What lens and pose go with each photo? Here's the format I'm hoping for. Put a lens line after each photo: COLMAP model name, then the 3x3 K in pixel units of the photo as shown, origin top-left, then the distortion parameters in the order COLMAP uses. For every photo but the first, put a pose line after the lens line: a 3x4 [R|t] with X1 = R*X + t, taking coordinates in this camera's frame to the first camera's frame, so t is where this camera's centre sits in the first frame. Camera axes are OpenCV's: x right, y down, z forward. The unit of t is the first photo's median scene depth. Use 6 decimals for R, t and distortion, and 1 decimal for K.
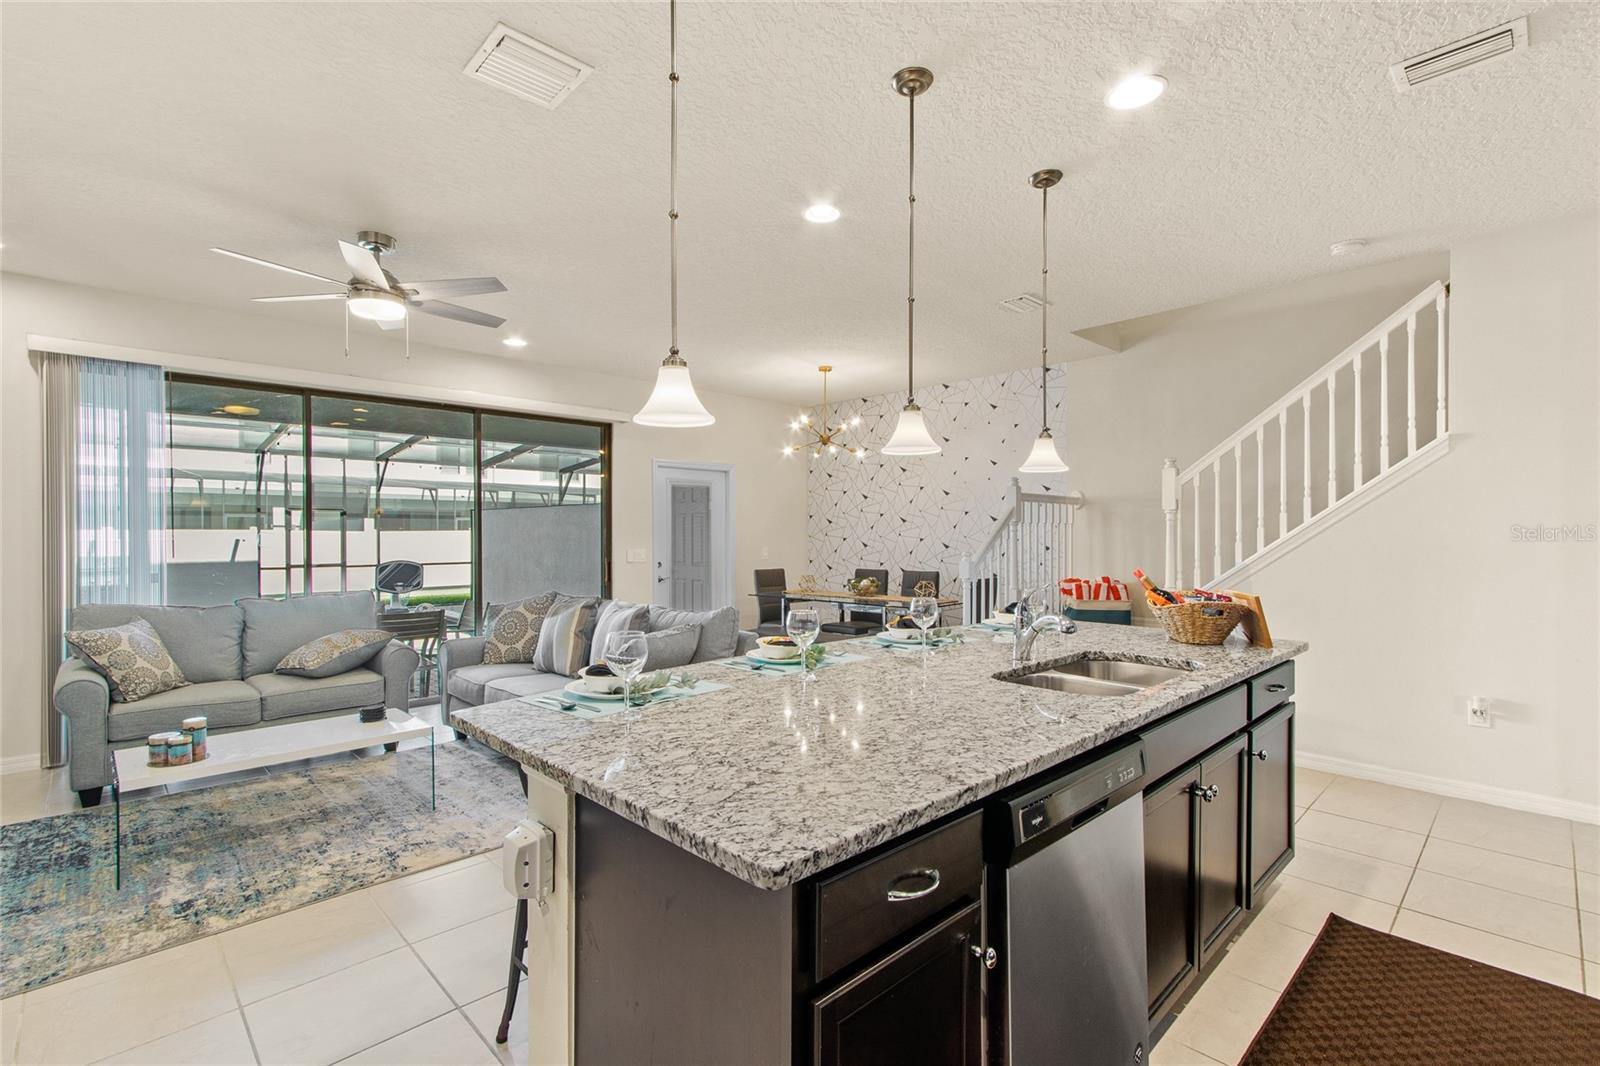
lens RADIAL K [[723.8, 0, 789.2], [0, 723.8, 541.6], [0, 0, 1]] dist [0.011295, -0.003380]
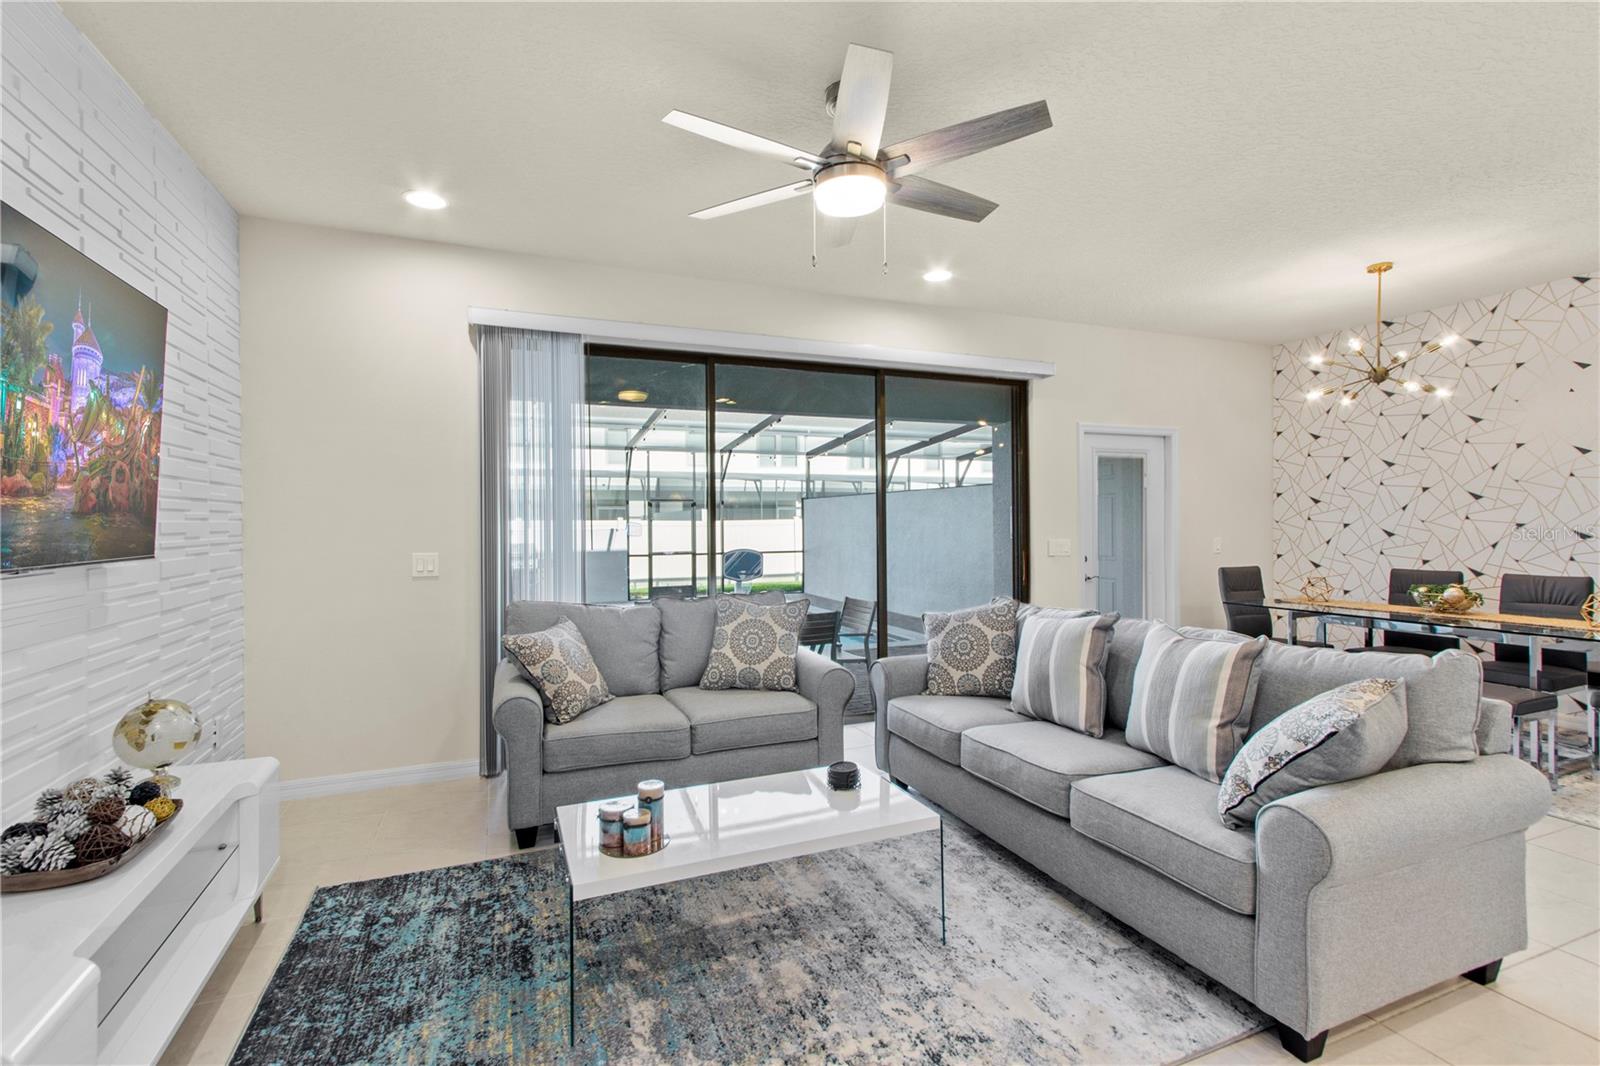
lens RADIAL K [[723.8, 0, 805.3], [0, 723.8, 528.8], [0, 0, 1]] dist [0.011295, -0.003380]
pose [[0.931930, -0.003149, -0.362624, -0.286347], [0.002653, 0.999995, -0.001864, -0.000369], [0.362627, 0.000775, 0.931934, 0.272476]]
